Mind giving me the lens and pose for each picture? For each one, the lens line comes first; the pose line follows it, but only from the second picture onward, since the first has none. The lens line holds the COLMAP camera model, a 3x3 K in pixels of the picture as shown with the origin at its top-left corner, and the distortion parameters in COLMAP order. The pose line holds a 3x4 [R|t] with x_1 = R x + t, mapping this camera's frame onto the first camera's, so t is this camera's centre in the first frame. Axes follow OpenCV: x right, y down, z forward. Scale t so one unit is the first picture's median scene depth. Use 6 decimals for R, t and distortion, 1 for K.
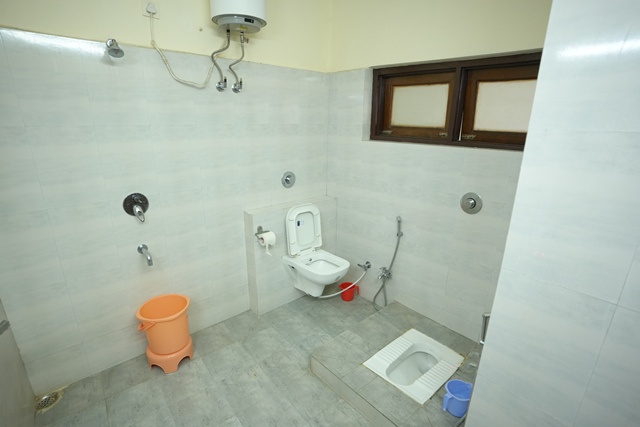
lens RADIAL K [[310.0, 0, 319.2], [0, 310.0, 214.8], [0, 0, 1]] dist [-0.030100, 0.009322]
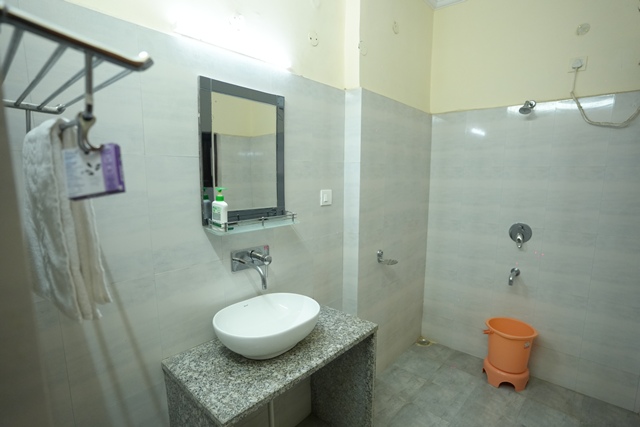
lens RADIAL K [[310.0, 0, 316.2], [0, 310.0, 214.9], [0, 0, 1]] dist [-0.030100, 0.009322]
pose [[0.116524, 0.124287, -0.985381, 0.803979], [-0.262171, 0.960798, 0.090184, -0.015825], [0.957961, 0.247830, 0.144540, 0.137826]]
